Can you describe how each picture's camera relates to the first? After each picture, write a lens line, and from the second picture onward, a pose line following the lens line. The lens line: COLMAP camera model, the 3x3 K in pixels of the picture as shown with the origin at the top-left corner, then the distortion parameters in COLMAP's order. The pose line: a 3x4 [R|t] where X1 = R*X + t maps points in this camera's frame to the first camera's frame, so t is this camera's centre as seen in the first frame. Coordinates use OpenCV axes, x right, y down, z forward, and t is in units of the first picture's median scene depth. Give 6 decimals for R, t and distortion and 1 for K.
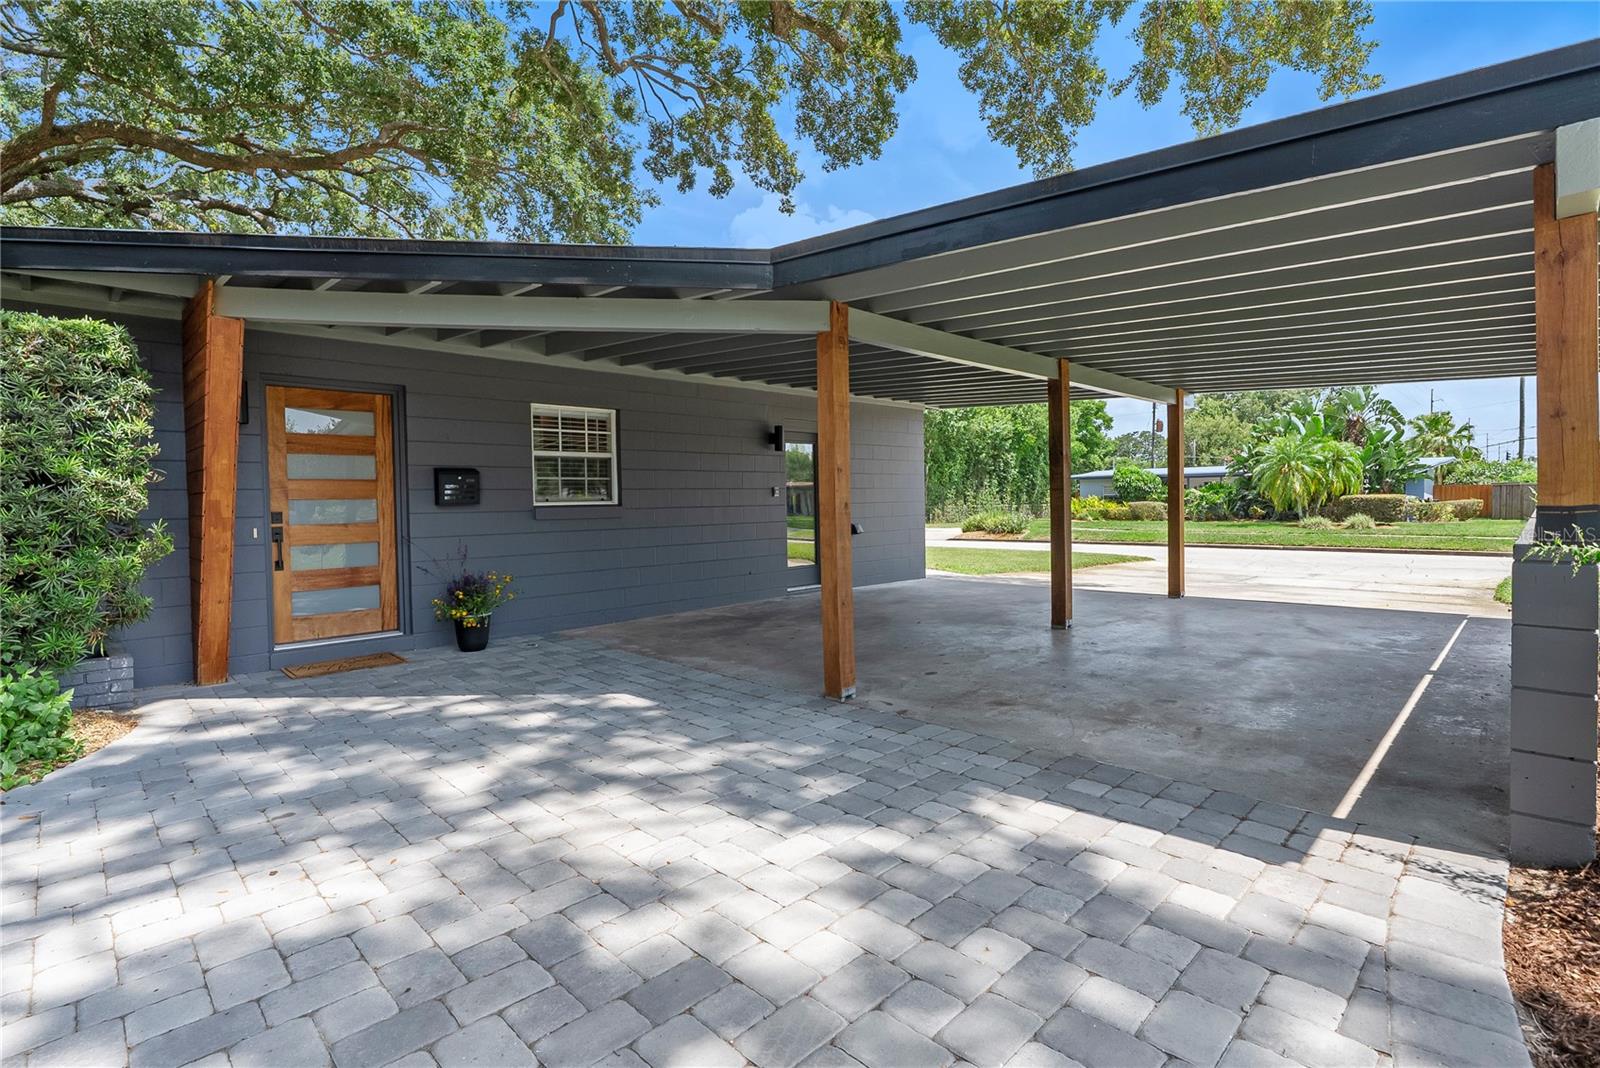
lens RADIAL K [[756.8, 0, 805.4], [0, 756.8, 514.3], [0, 0, 1]] dist [0.000985, 0.000108]
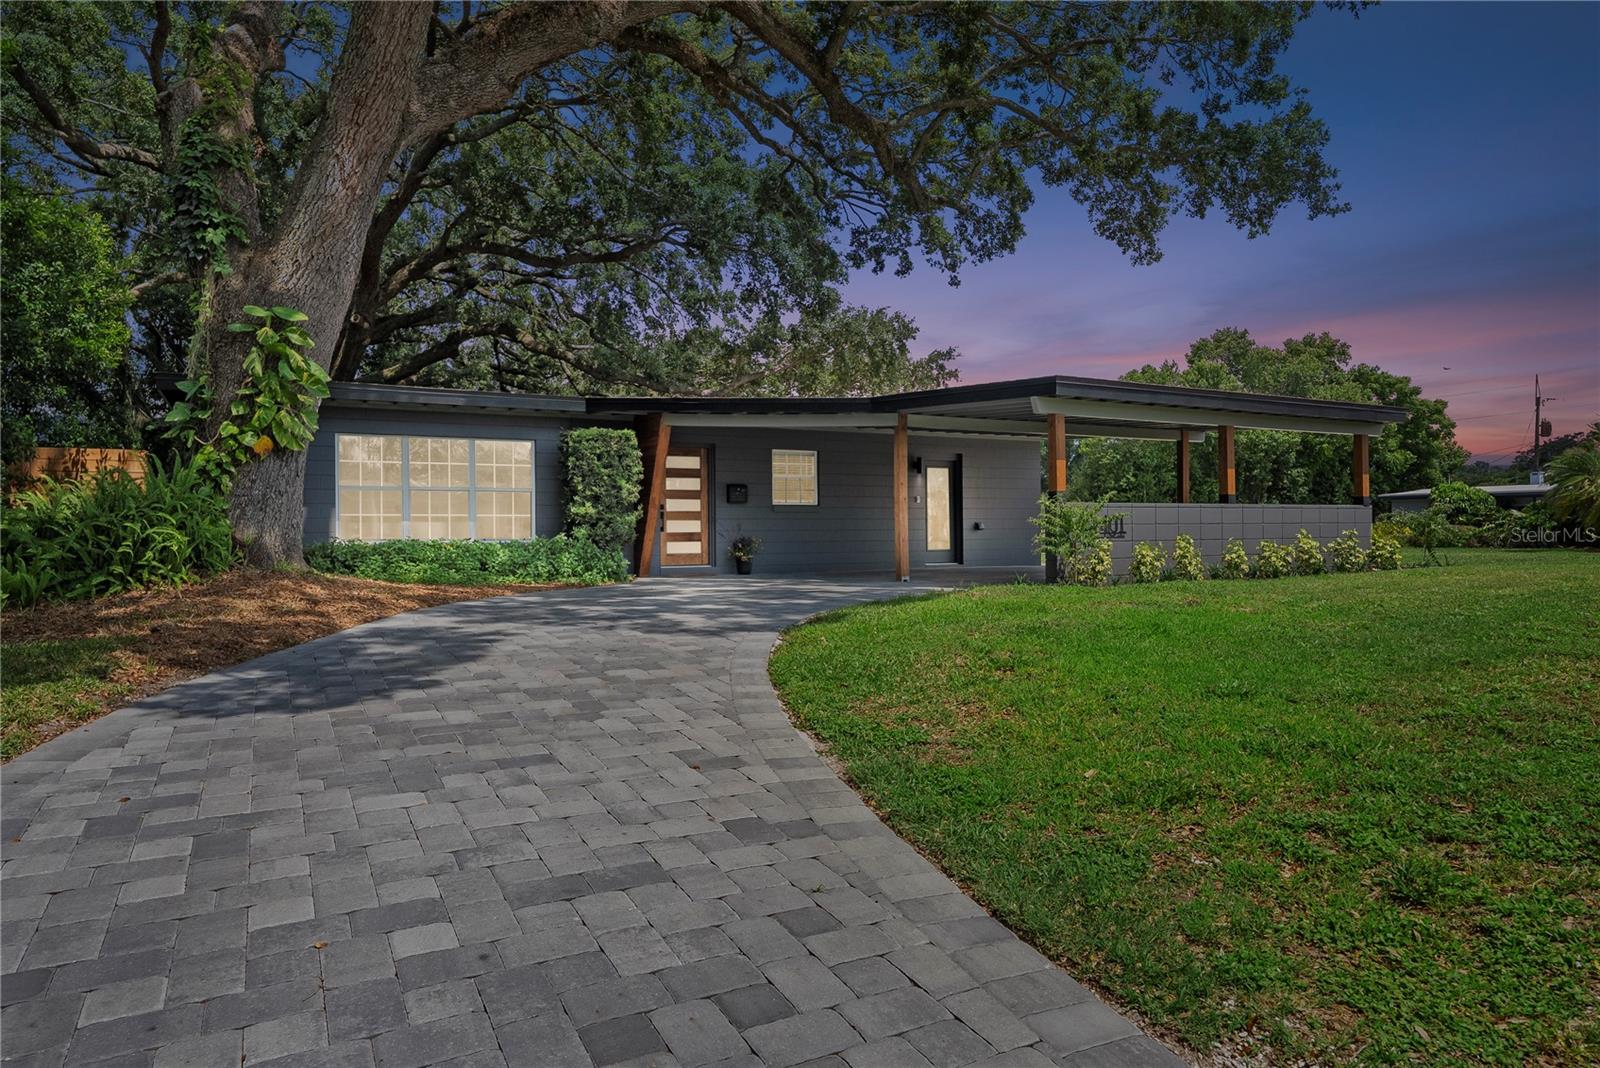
lens RADIAL K [[961.4, 0, 800.0], [0, 961.4, 534.0], [0, 0, 1]] dist [-0.002521, 0.001398]
pose [[0.959148, 0.010590, -0.282707, 0.219748], [-0.014513, 0.999825, -0.011784, 0.051742], [0.282533, 0.015405, 0.959134, -0.730814]]
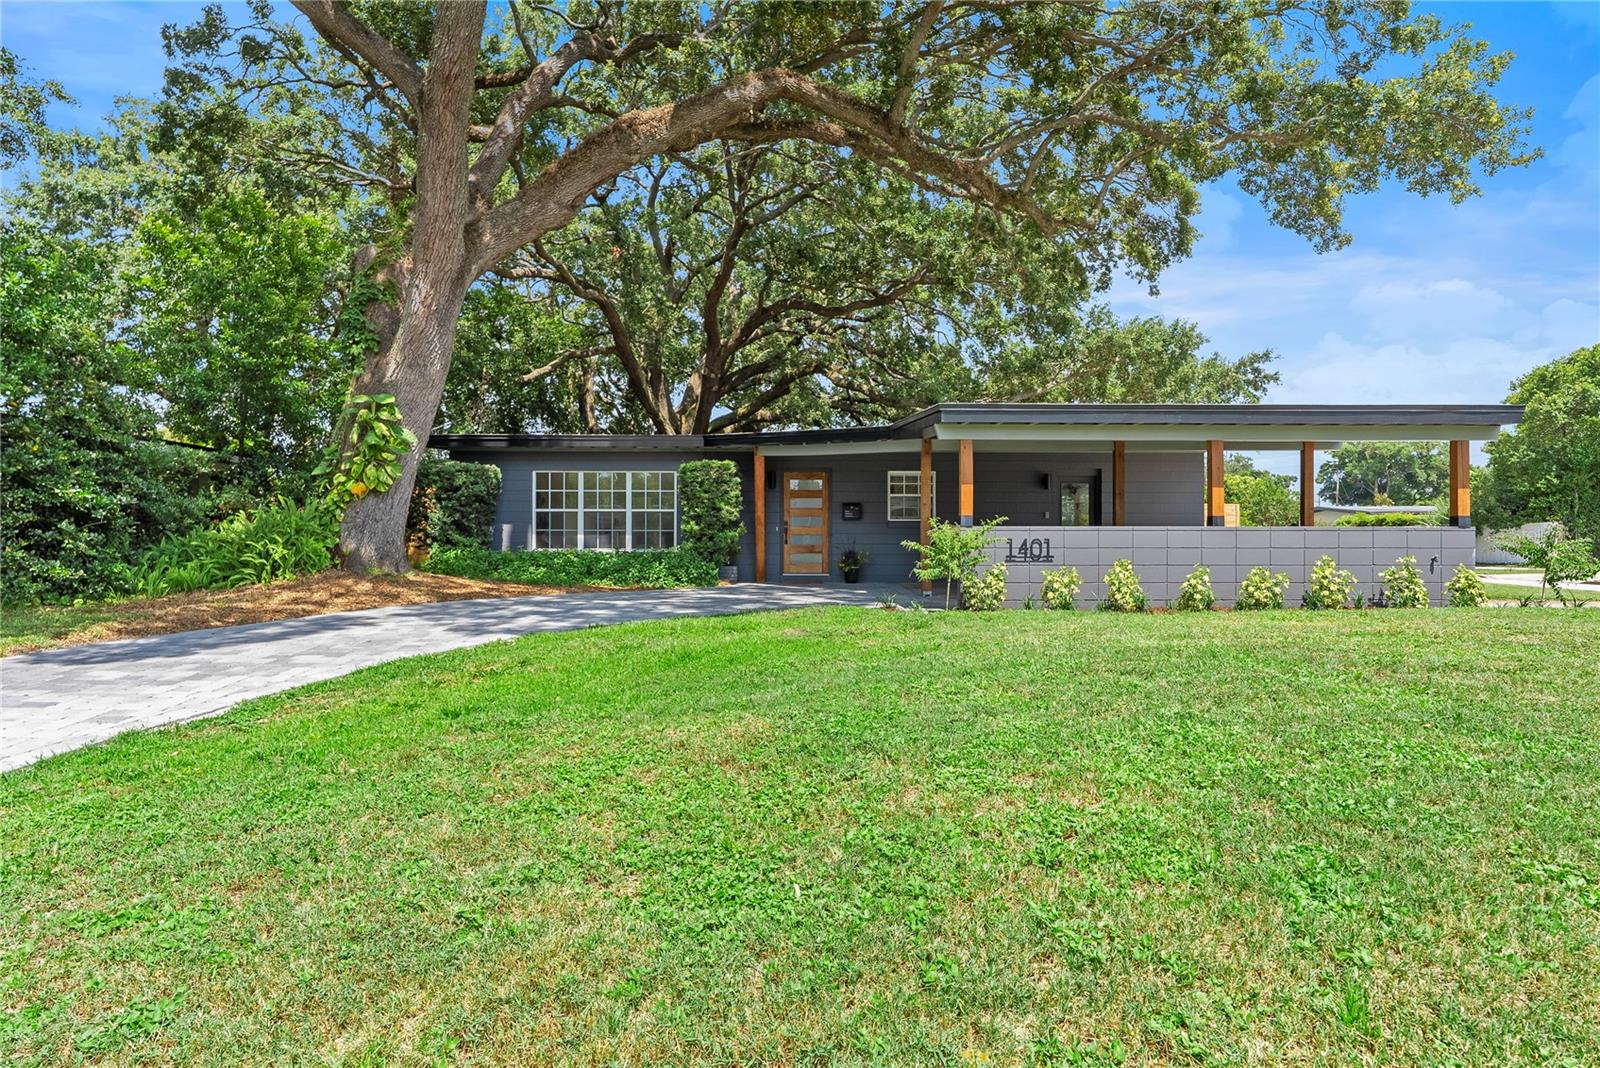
lens RADIAL K [[861.2, 0, 800.0], [0, 861.2, 534.0], [0, 0, 1]] dist [-0.001418, -0.001334]
pose [[0.715583, 0.017707, -0.698304, 0.654003], [-0.027405, 0.999621, -0.002737, 0.022396], [0.697990, 0.021095, 0.715796, -0.500208]]
